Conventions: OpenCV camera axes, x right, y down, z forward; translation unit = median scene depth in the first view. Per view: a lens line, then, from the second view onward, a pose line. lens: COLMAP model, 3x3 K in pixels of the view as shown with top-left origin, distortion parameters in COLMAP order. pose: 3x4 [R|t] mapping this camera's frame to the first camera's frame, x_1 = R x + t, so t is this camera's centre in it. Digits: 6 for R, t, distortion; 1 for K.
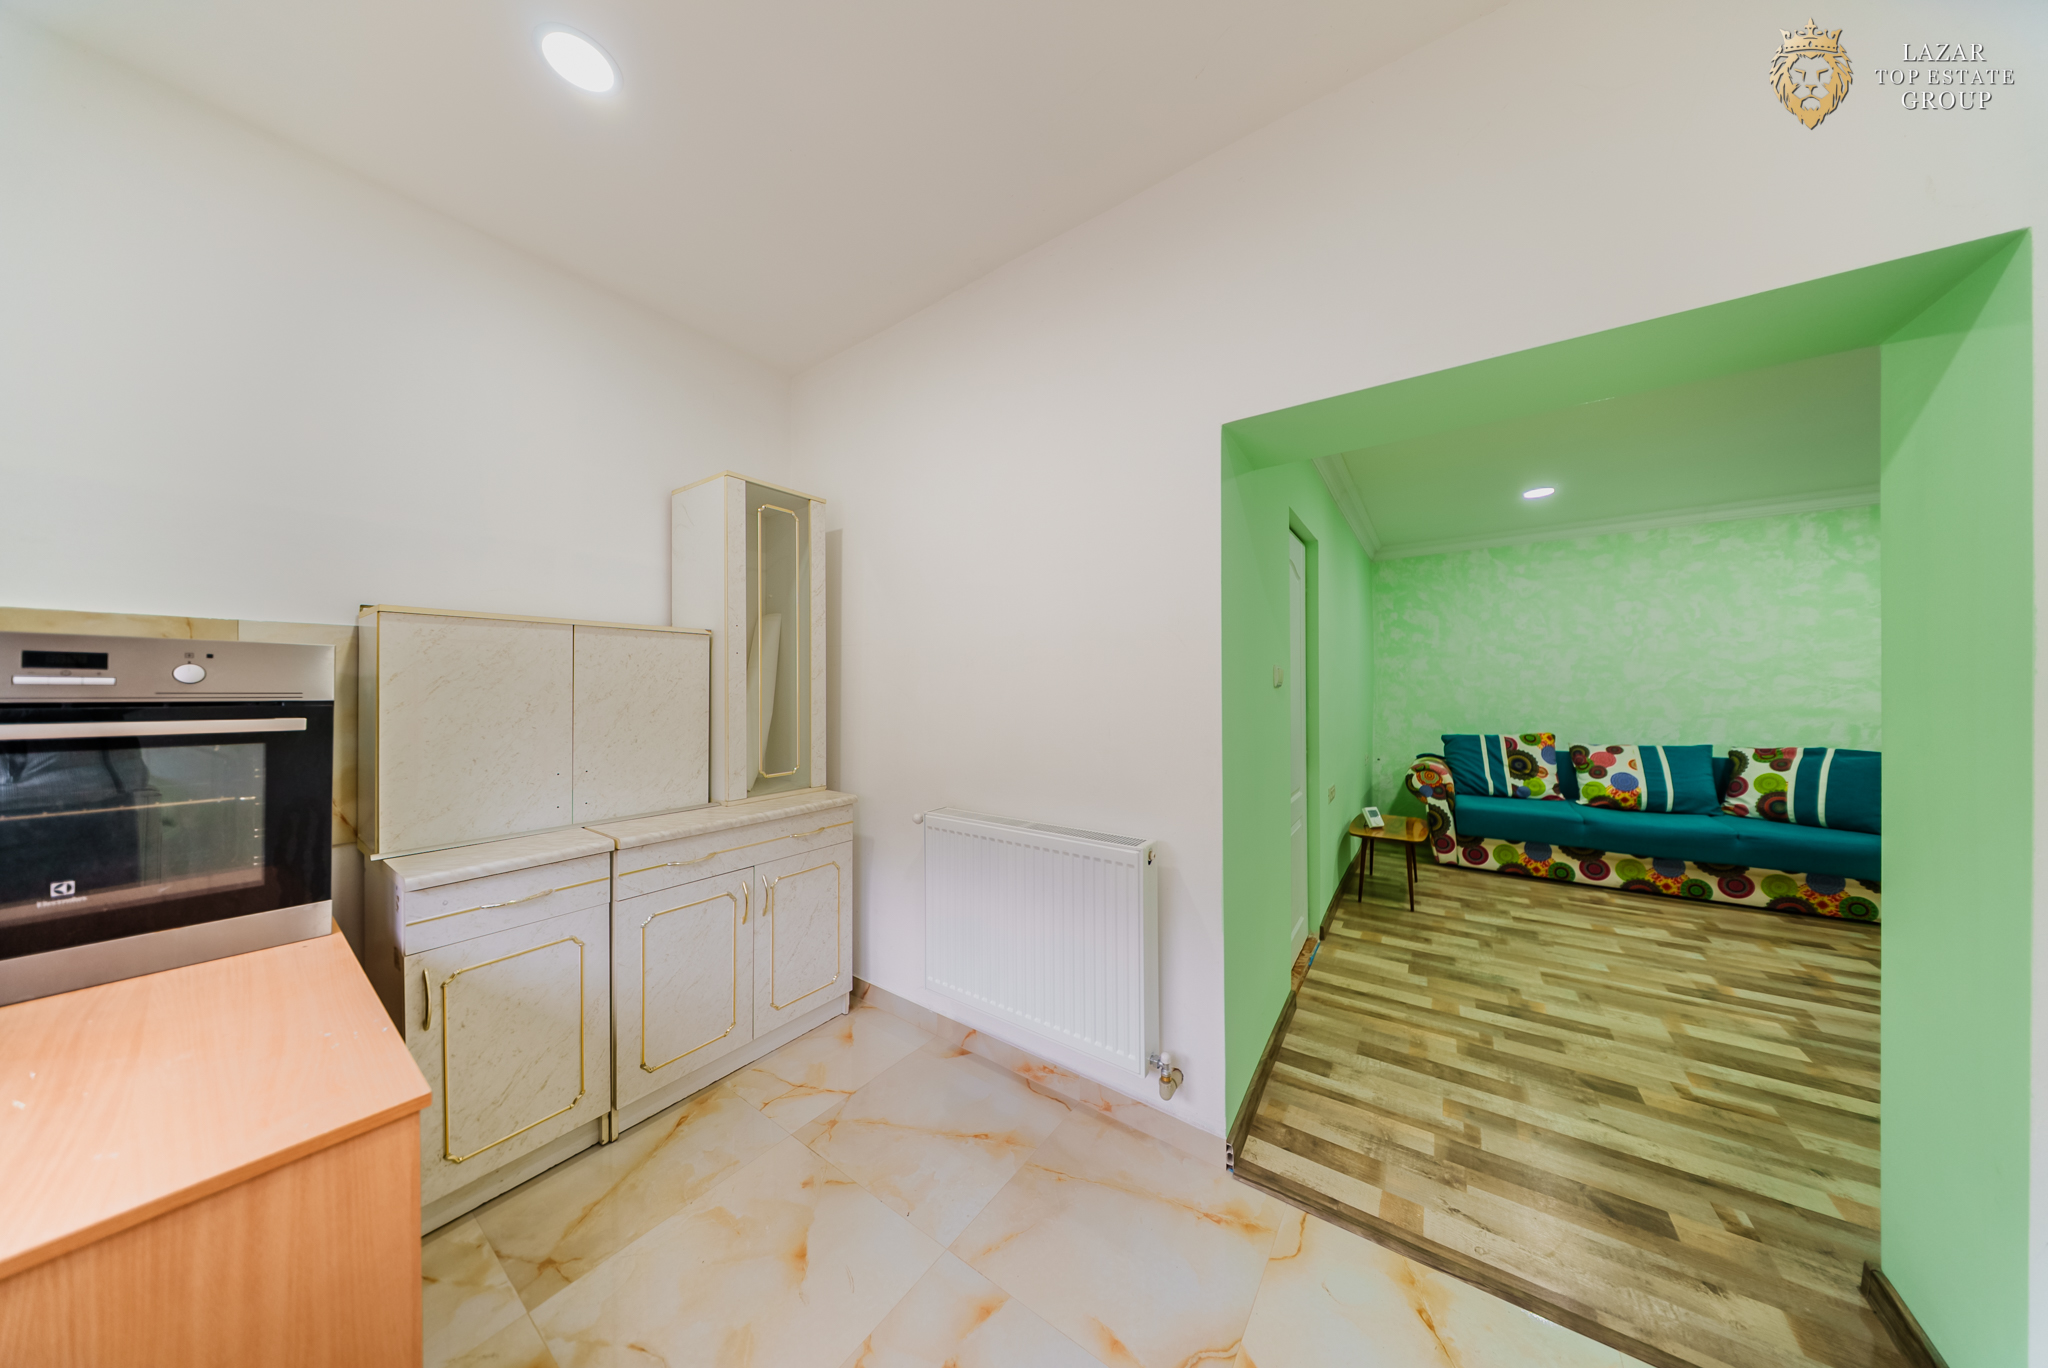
lens RADIAL K [[598.3, 0, 1024.0], [0, 598.3, 684.0], [0, 0, 1]] dist [0.000185, -0.003368]
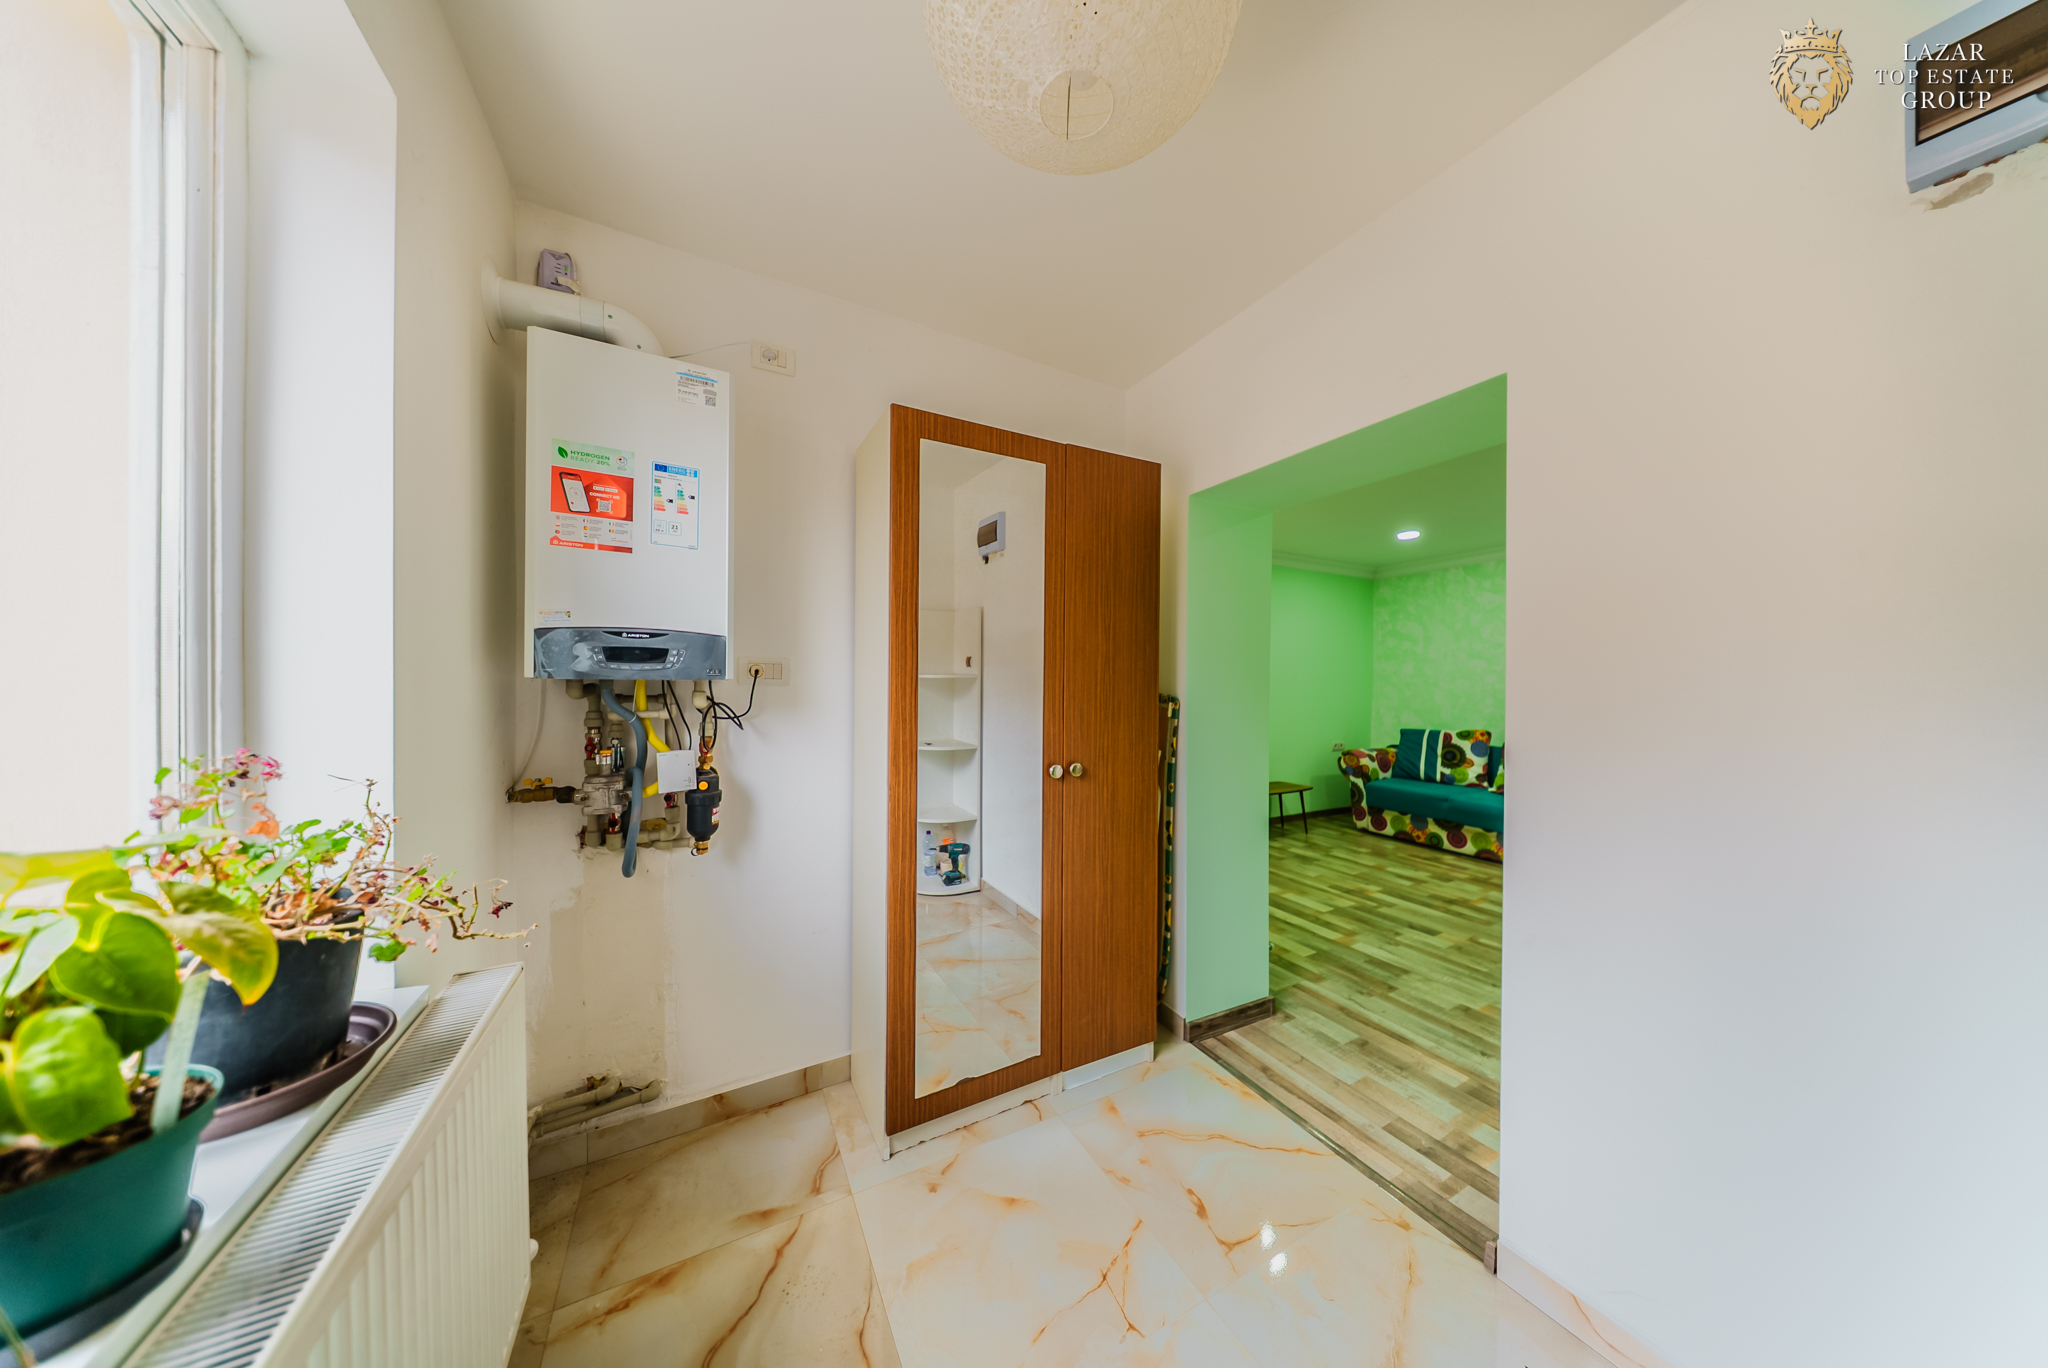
lens RADIAL K [[598.3, 0, 1024.0], [0, 598.3, 684.0], [0, 0, 1]] dist [0.000185, -0.003368]
pose [[0.894800, 0.012177, -0.446301, 0.667462], [-0.007600, 0.999899, 0.012043, -0.014904], [0.446402, -0.007385, 0.894802, -0.465130]]
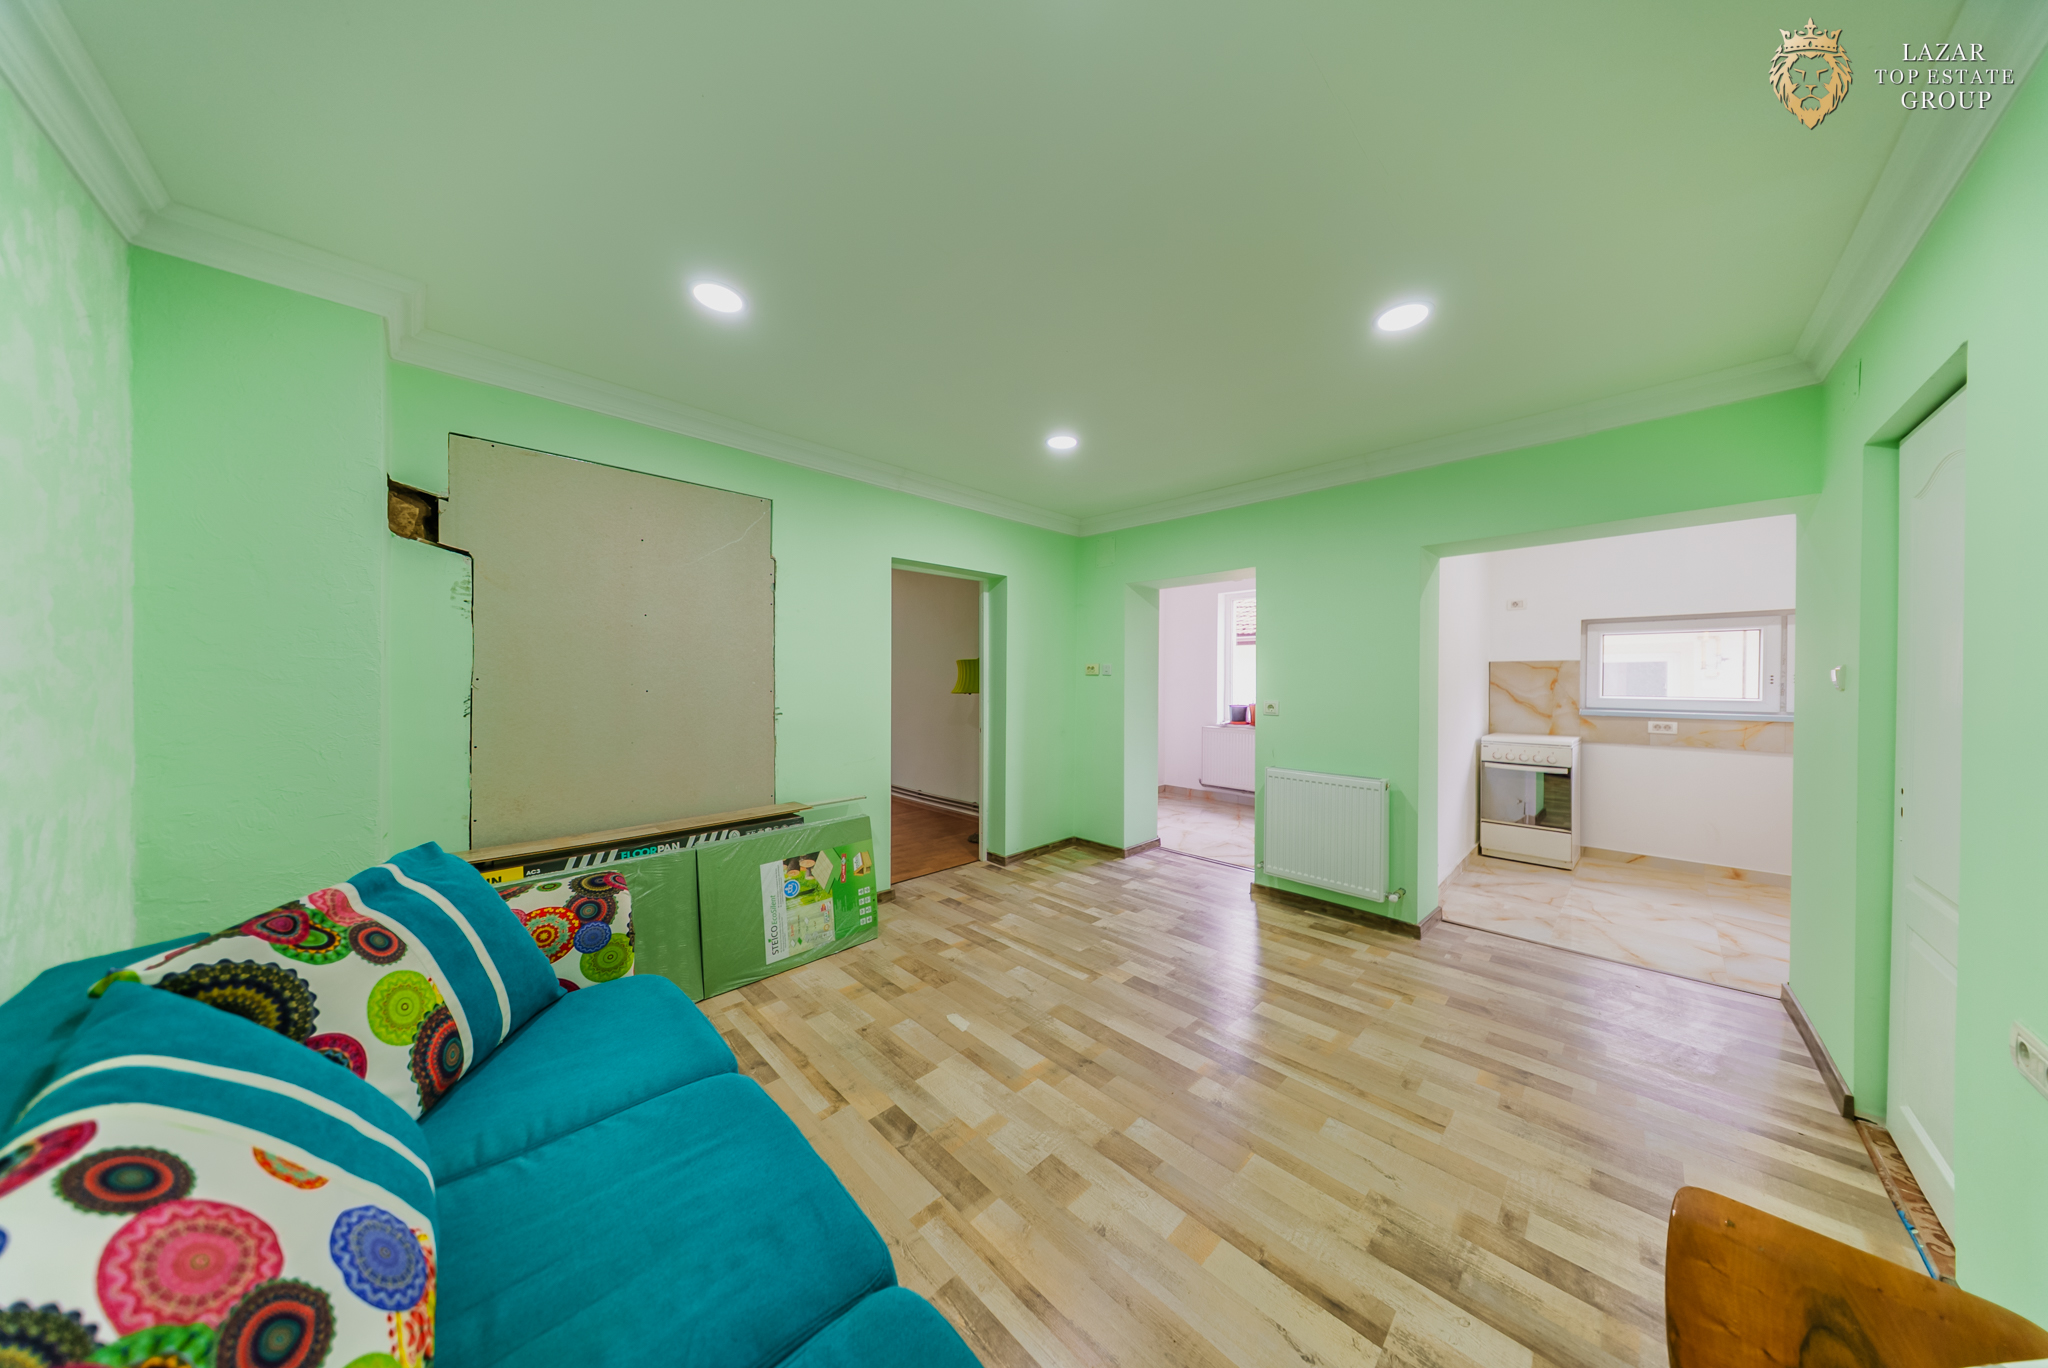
lens RADIAL K [[606.7, 0, 1032.9], [0, 606.7, 685.2], [0, 0, 1]] dist [0.010519, -0.004917]
pose [[-0.985252, -0.002135, 0.171094, 0.799373], [-0.000975, 0.999976, 0.006867, -0.005143], [-0.171105, 0.006599, -0.985231, 1.156694]]
